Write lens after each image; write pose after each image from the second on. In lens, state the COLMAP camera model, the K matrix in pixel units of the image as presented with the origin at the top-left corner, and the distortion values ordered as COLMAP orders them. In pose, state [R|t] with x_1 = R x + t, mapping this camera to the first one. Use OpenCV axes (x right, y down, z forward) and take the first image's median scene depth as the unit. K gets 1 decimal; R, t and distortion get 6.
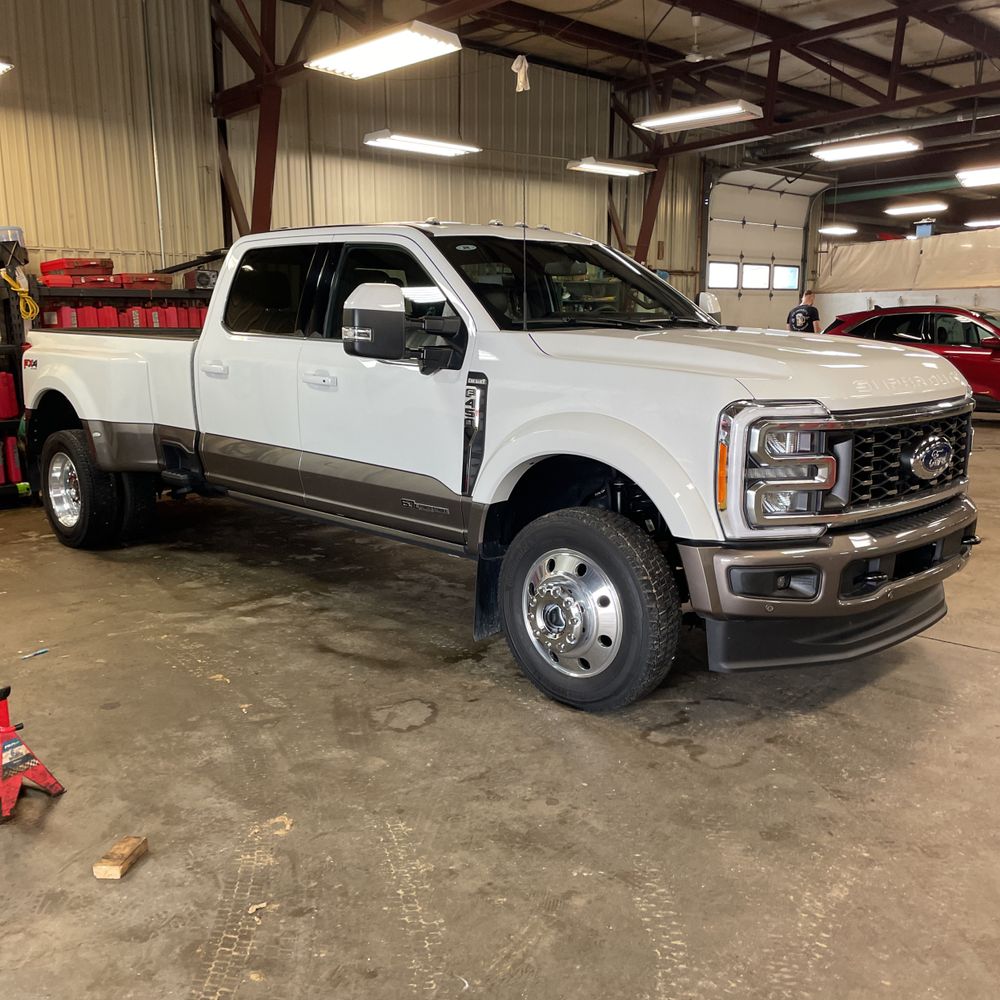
lens RADIAL K [[977.7, 0, 500.0], [0, 977.7, 500.0], [0, 0, 1]] dist [0.091183, -0.134978]
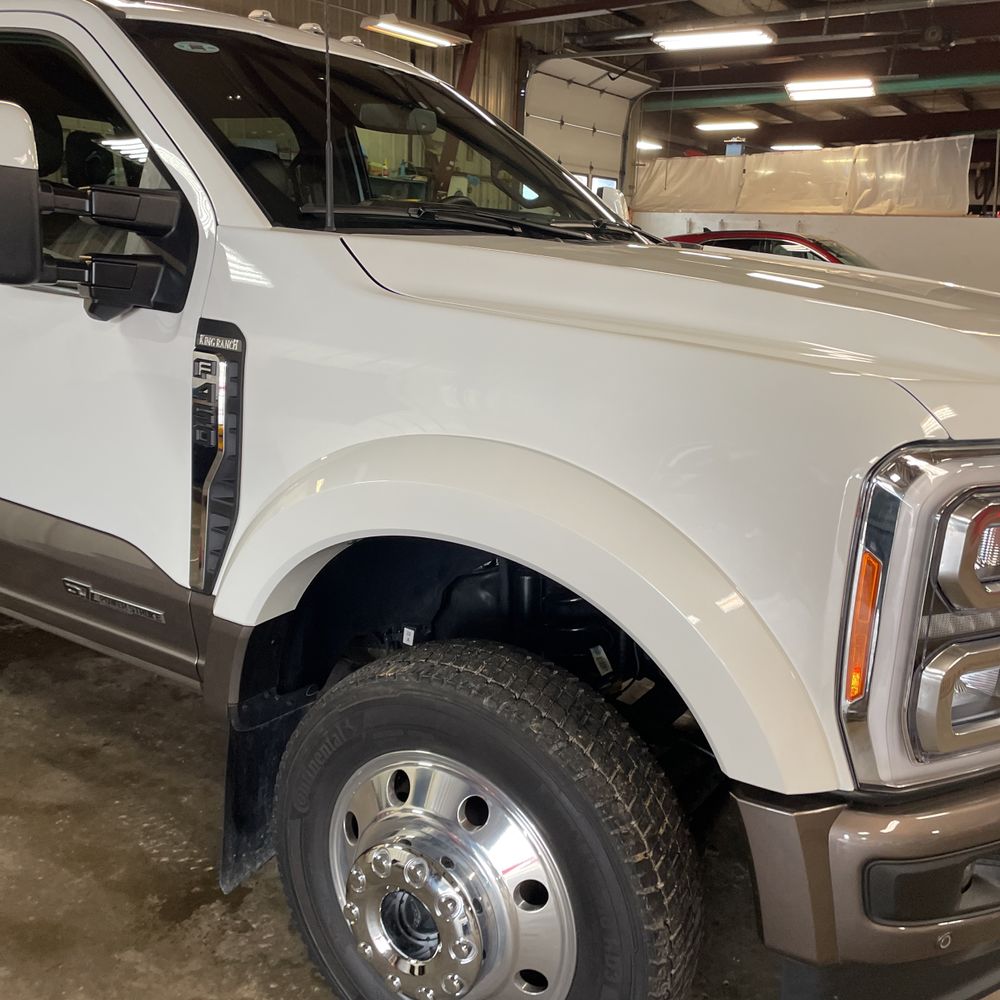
lens RADIAL K [[977.7, 0, 500.0], [0, 977.7, 500.0], [0, 0, 1]] dist [0.091183, -0.134978]
pose [[0.975907, -0.010539, 0.217931, 0.001970], [-0.008120, 0.996386, 0.084546, -0.085992], [-0.218035, -0.084279, 0.972295, 0.517892]]
